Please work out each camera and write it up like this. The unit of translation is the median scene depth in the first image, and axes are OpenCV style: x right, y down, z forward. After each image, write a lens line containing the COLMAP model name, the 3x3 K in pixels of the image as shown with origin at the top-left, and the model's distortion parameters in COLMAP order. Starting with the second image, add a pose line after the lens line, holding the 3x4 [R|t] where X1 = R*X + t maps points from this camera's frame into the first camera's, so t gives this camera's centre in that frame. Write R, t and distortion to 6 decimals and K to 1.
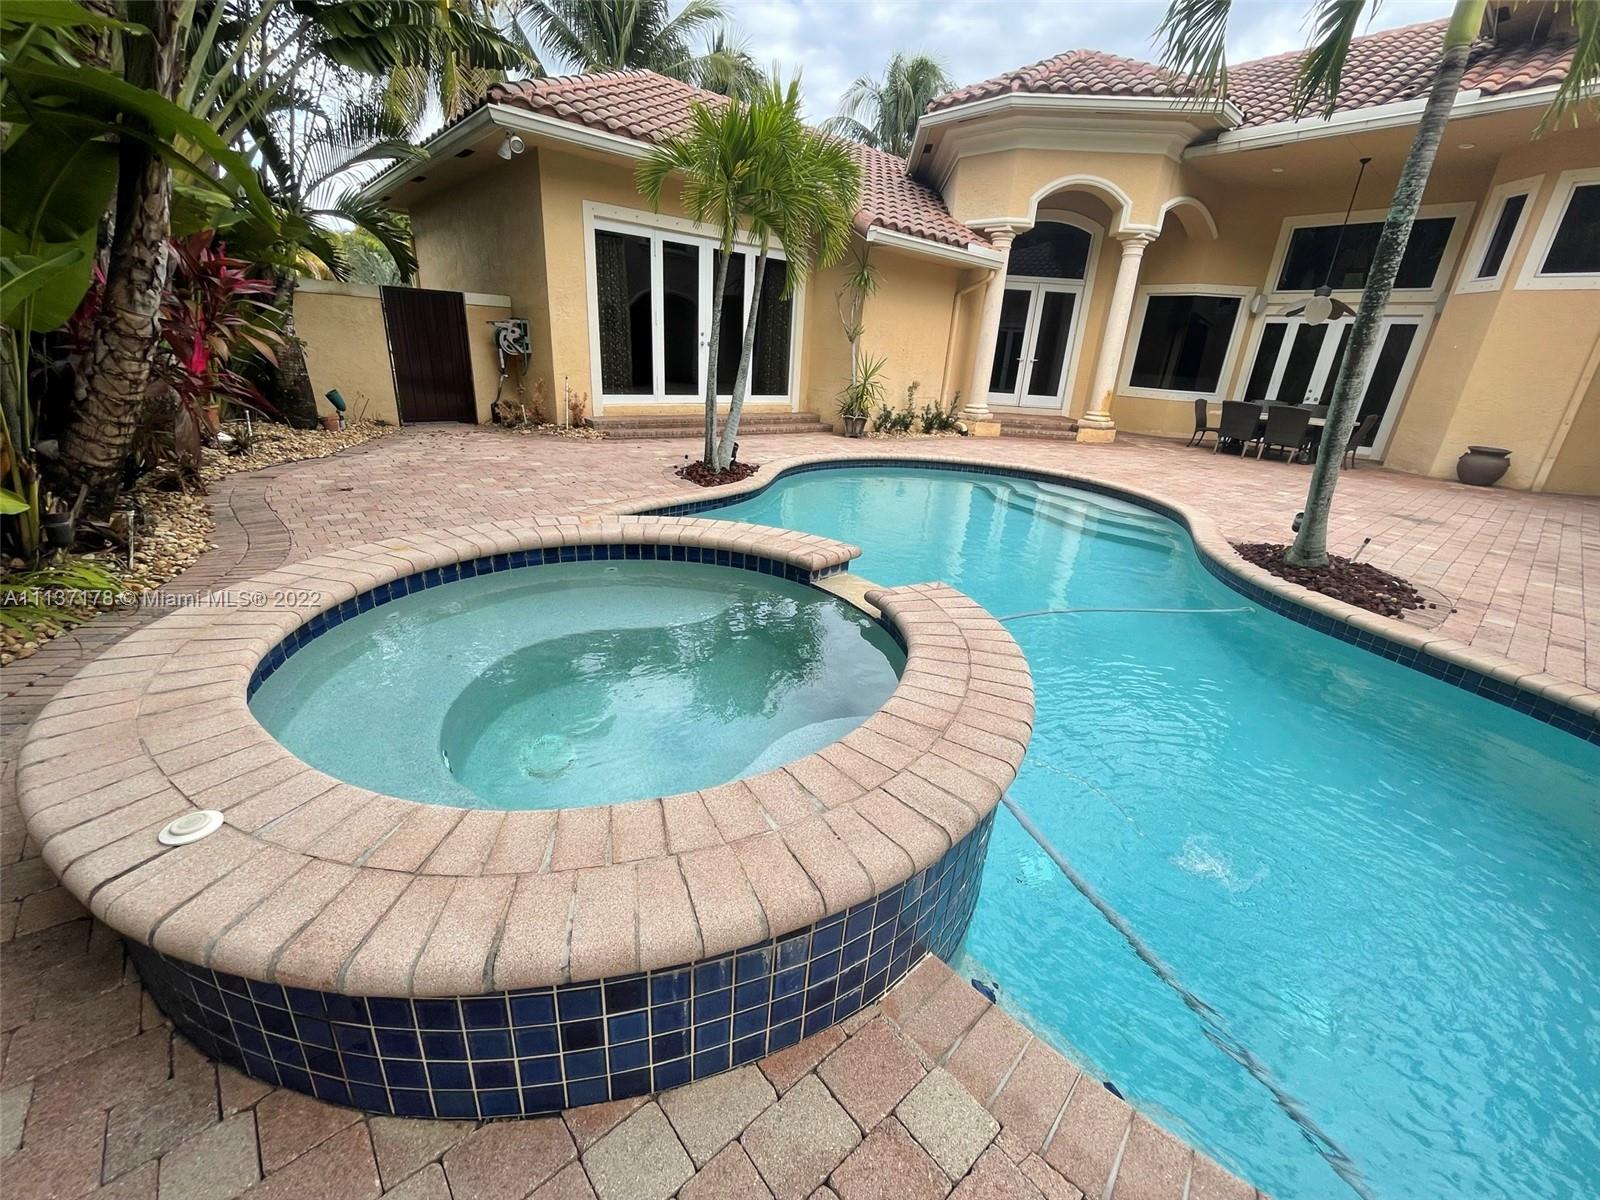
lens RADIAL K [[650.6, 0, 800.0], [0, 650.6, 600.0], [0, 0, 1]] dist [-0.003562, -0.000050]
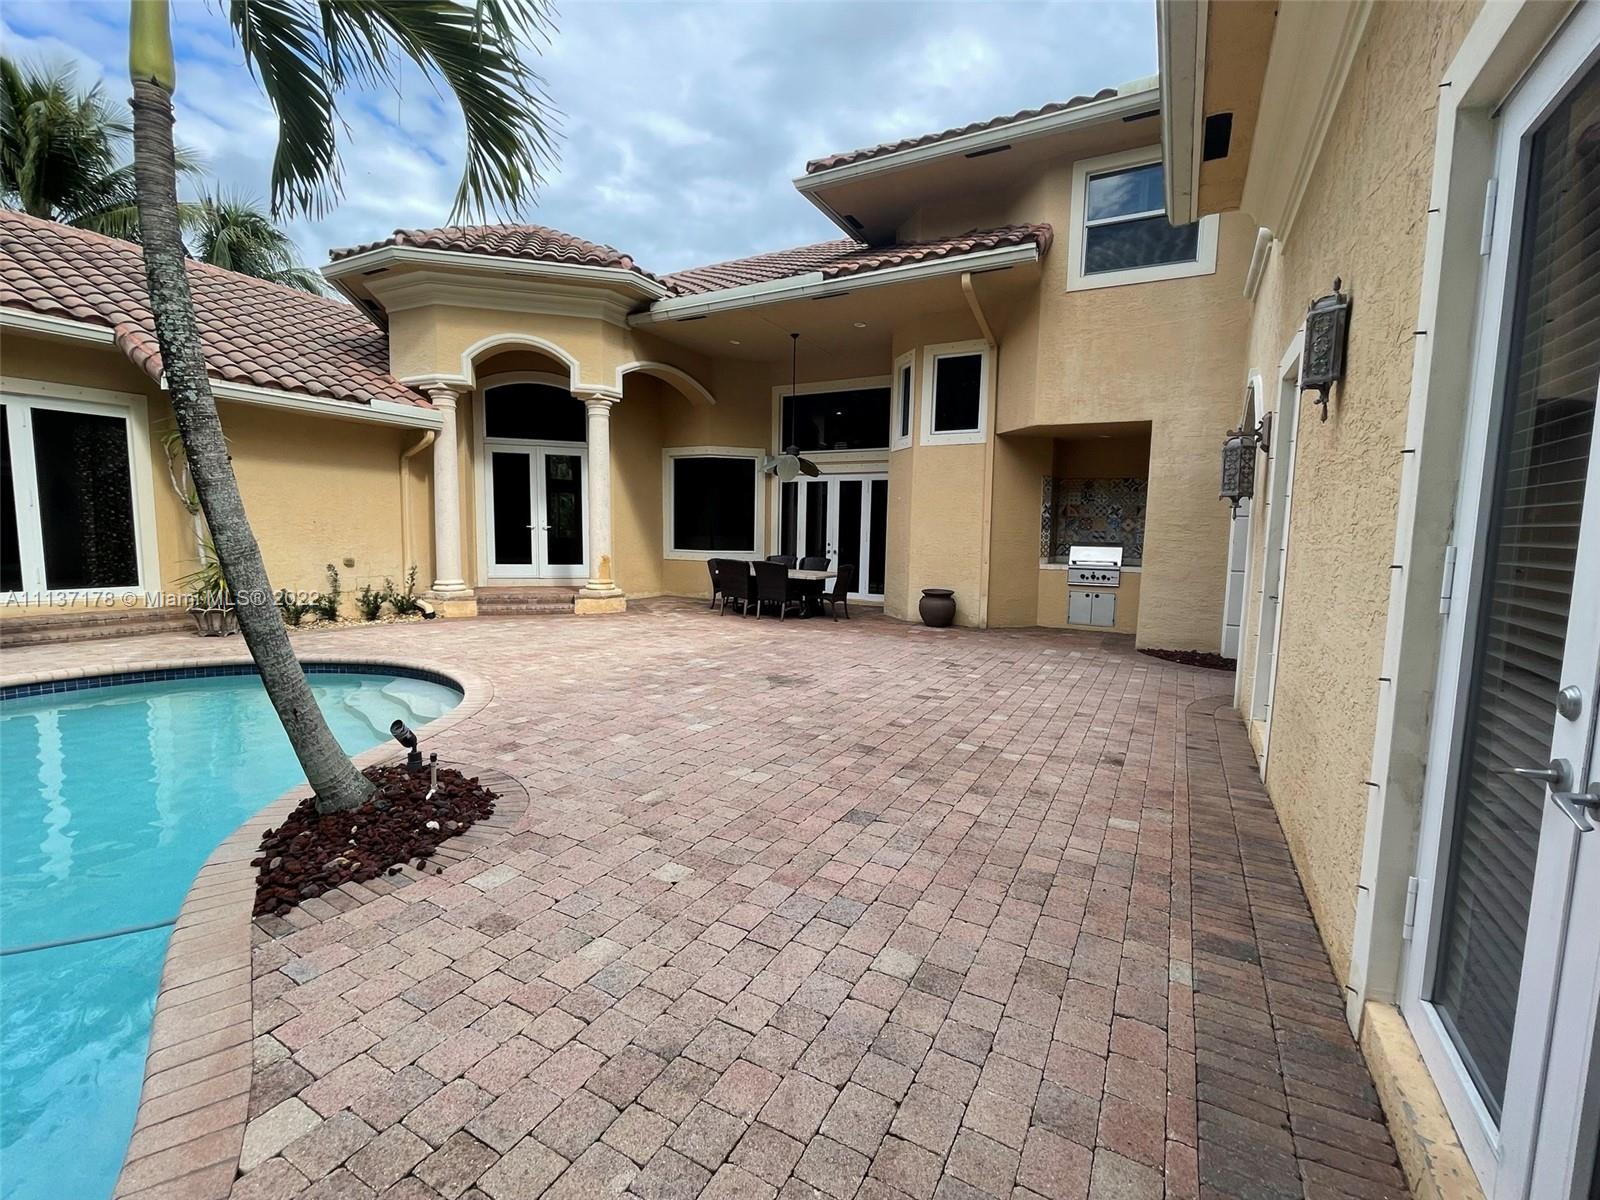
lens RADIAL K [[700.4, 0, 800.0], [0, 700.4, 600.0], [0, 0, 1]] dist [0.000568, 0.000091]
pose [[0.936619, -0.075746, 0.342063, 0.522039], [0.159060, 0.961861, -0.222538, -0.013172], [-0.312160, 0.262842, 0.912946, 0.083525]]
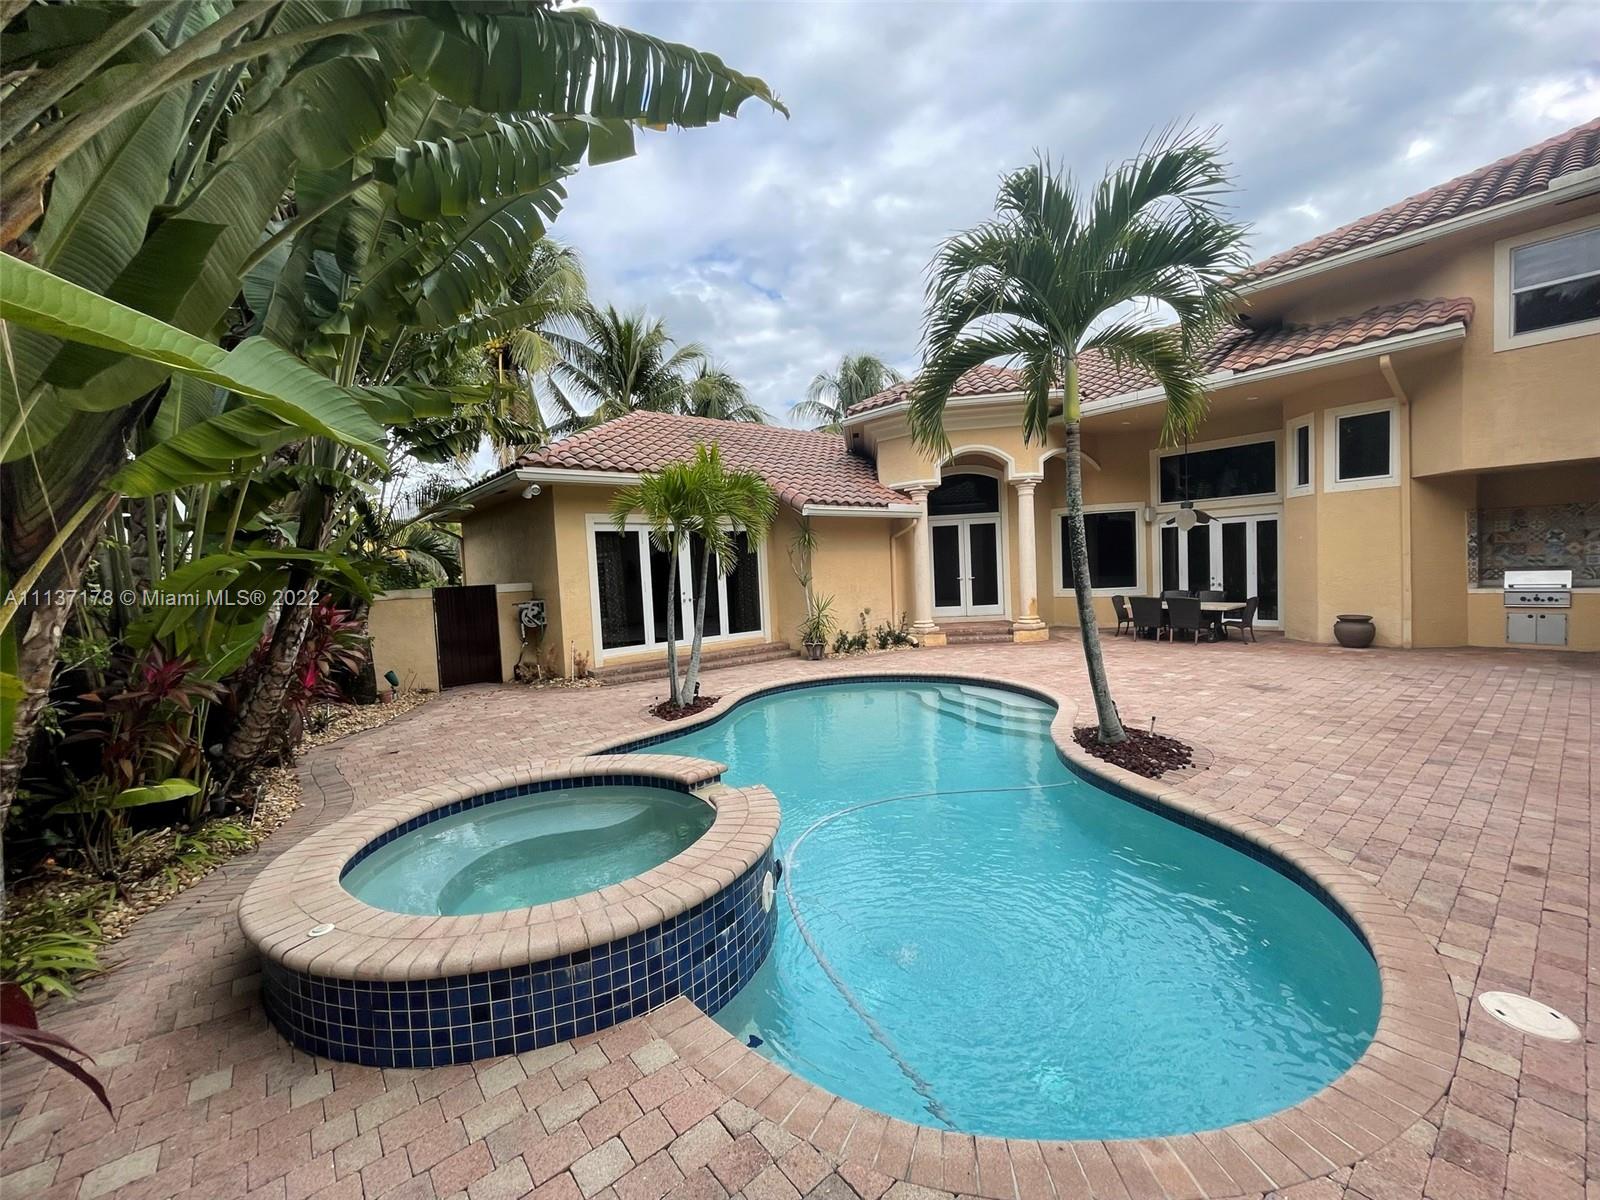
lens RADIAL K [[652.5, 0, 800.0], [0, 652.5, 600.0], [0, 0, 1]] dist [-0.000420, -0.000034]
pose [[0.994070, -0.103824, -0.032345, 0.125960], [0.088672, 0.946071, -0.311587, 0.015565], [0.062951, 0.306871, 0.949667, -0.193311]]
